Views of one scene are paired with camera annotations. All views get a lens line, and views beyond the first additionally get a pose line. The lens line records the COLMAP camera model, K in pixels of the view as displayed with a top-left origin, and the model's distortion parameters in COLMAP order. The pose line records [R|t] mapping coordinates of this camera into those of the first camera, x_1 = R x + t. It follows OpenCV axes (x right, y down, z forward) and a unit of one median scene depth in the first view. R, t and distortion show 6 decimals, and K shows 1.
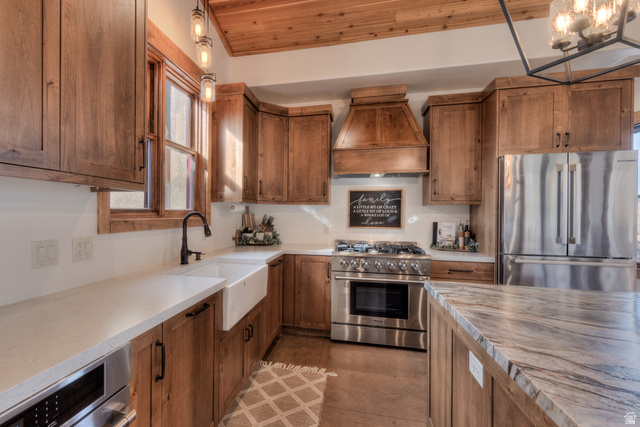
lens RADIAL K [[272.6, 0, 317.7], [0, 272.6, 213.5], [0, 0, 1]] dist [0.016916, 0.000002]
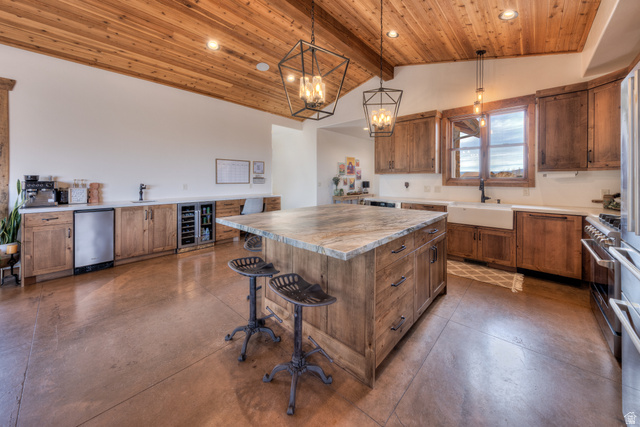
lens RADIAL K [[237.7, 0, 329.6], [0, 237.7, 180.5], [0, 0, 1]] dist [-0.001851, 0.000047]
pose [[-0.475778, -0.002219, -0.879563, 2.010135], [-0.002211, 0.999997, -0.001327, 0.015300], [0.879563, 0.001313, -0.475781, 0.900369]]
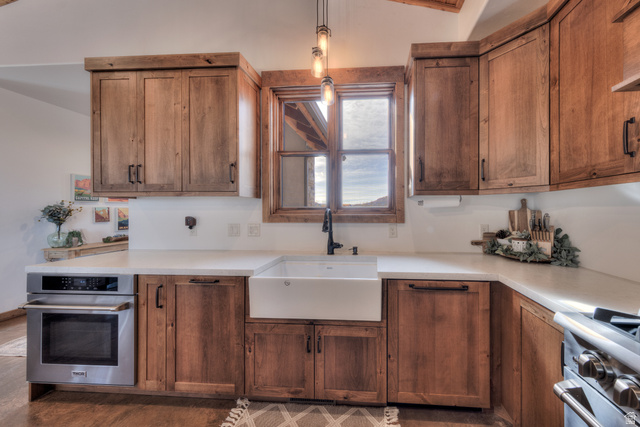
lens RADIAL K [[225.5, 0, 350.6], [0, 225.5, 209.5], [0, 0, 1]] dist [0.002846, -0.000598]
pose [[0.106228, -0.010583, -0.994286, 0.506018], [0.003884, 0.999940, -0.010229, 0.007647], [0.994334, -0.002775, 0.106262, 1.083497]]
